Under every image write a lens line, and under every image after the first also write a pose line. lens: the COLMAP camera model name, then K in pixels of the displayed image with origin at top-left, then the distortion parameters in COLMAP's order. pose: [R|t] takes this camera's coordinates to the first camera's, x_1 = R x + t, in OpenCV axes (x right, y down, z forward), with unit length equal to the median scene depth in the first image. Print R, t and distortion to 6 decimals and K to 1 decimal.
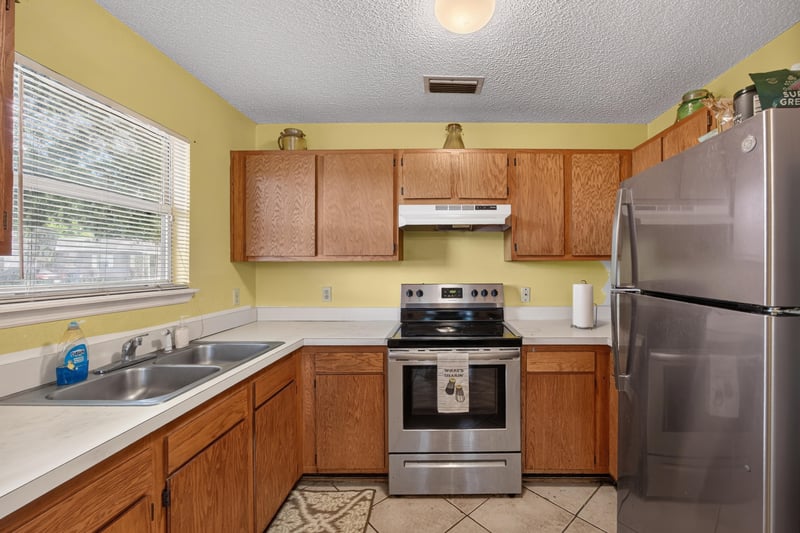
lens RADIAL K [[326.5, 0, 441.6], [0, 326.5, 264.3], [0, 0, 1]] dist [-0.016887, 0.002736]
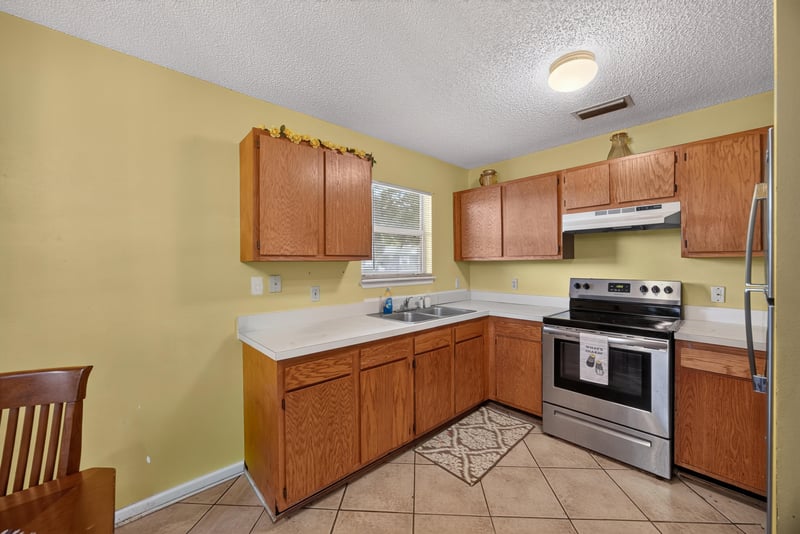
lens RADIAL K [[310.7, 0, 406.7], [0, 310.7, 262.4], [0, 0, 1]] dist [-0.018922, 0.006407]
pose [[0.692978, -0.004709, -0.720943, 0.363637], [0.007272, 0.999973, 0.000458, -0.004159], [0.720922, -0.005561, 0.692994, -0.294542]]
